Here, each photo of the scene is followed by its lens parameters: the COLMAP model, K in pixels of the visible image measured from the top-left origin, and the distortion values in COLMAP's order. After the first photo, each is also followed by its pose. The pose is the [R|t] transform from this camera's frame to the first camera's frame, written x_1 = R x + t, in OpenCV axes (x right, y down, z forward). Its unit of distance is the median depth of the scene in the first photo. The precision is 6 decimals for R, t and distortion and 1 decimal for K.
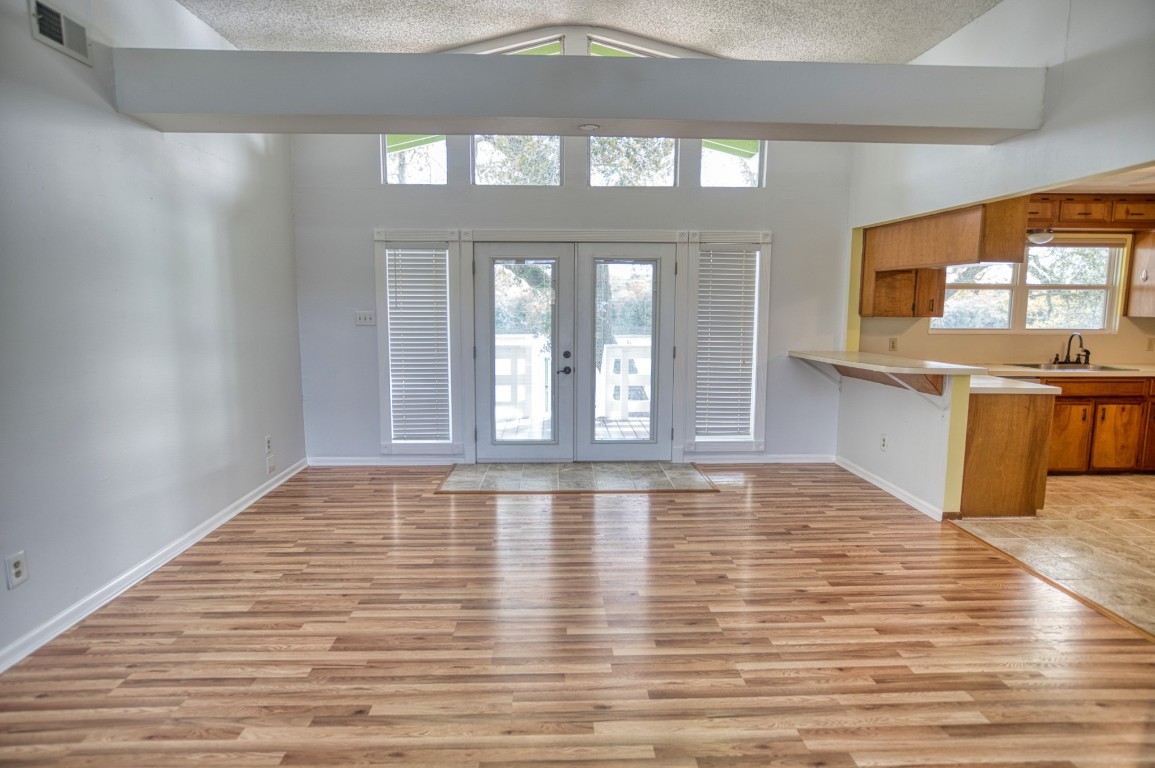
lens RADIAL K [[658.1, 0, 575.3], [0, 658.1, 385.7], [0, 0, 1]] dist [-0.031741, 0.024577]
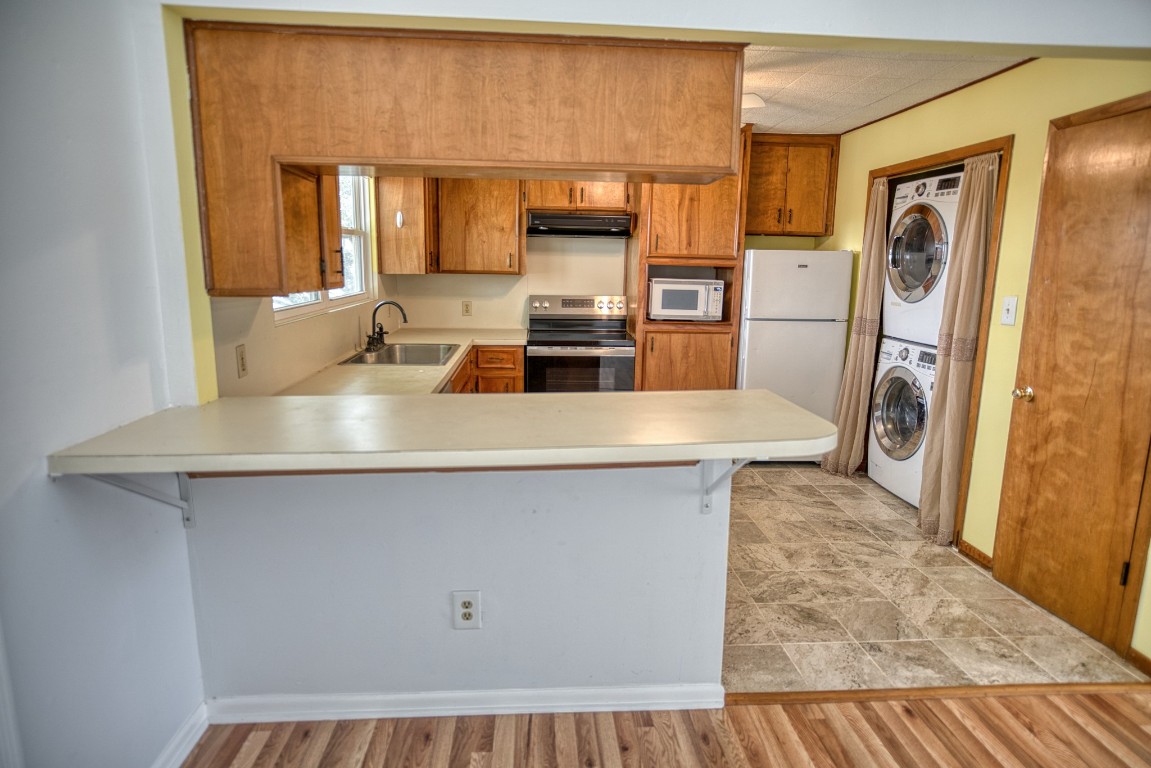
lens RADIAL K [[655.8, 0, 573.3], [0, 655.8, 385.7], [0, 0, 1]] dist [-0.031741, 0.024577]
pose [[-0.026095, -0.192279, 0.980993, 0.098016], [0.114247, 0.974324, 0.194011, -0.110382], [-0.993110, 0.117138, -0.003458, 0.866475]]
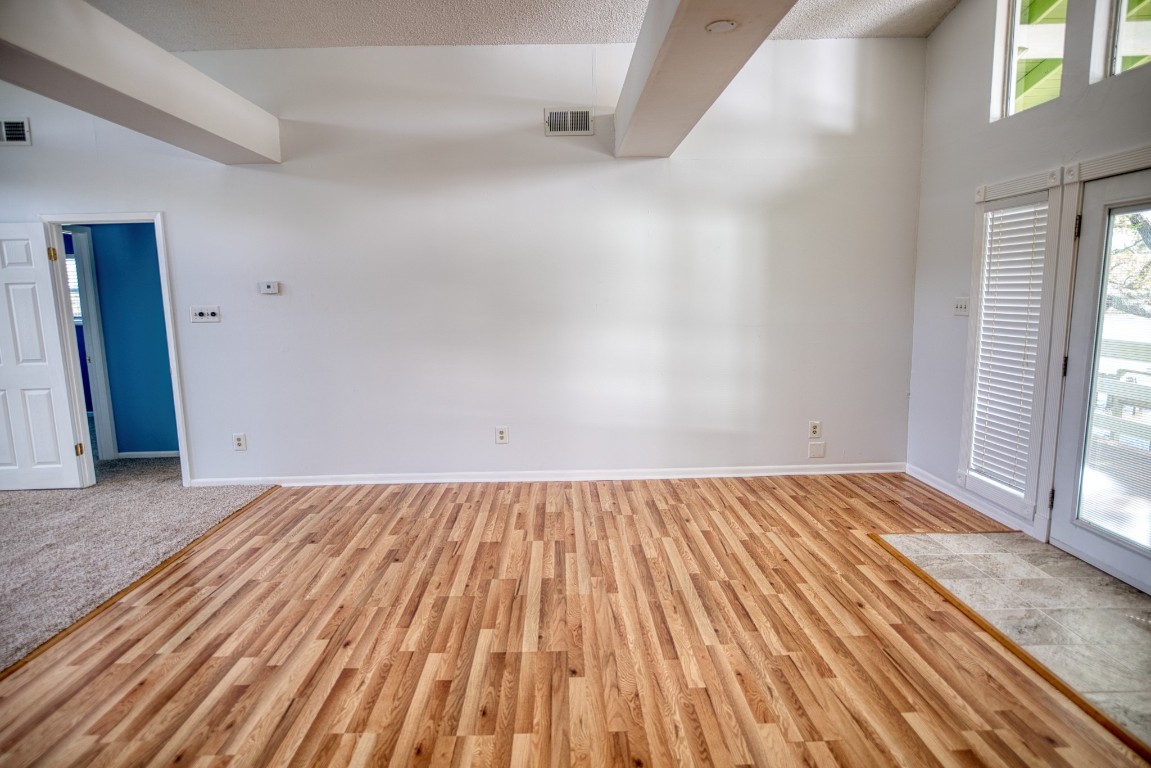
lens RADIAL K [[655.8, 0, 573.3], [0, 655.8, 385.7], [0, 0, 1]] dist [-0.031741, 0.024577]
pose [[-0.015825, 0.140331, -0.989978, 0.479278], [-0.110311, 0.983813, 0.141220, -0.071533], [0.993771, 0.111440, -0.000089, 0.579900]]
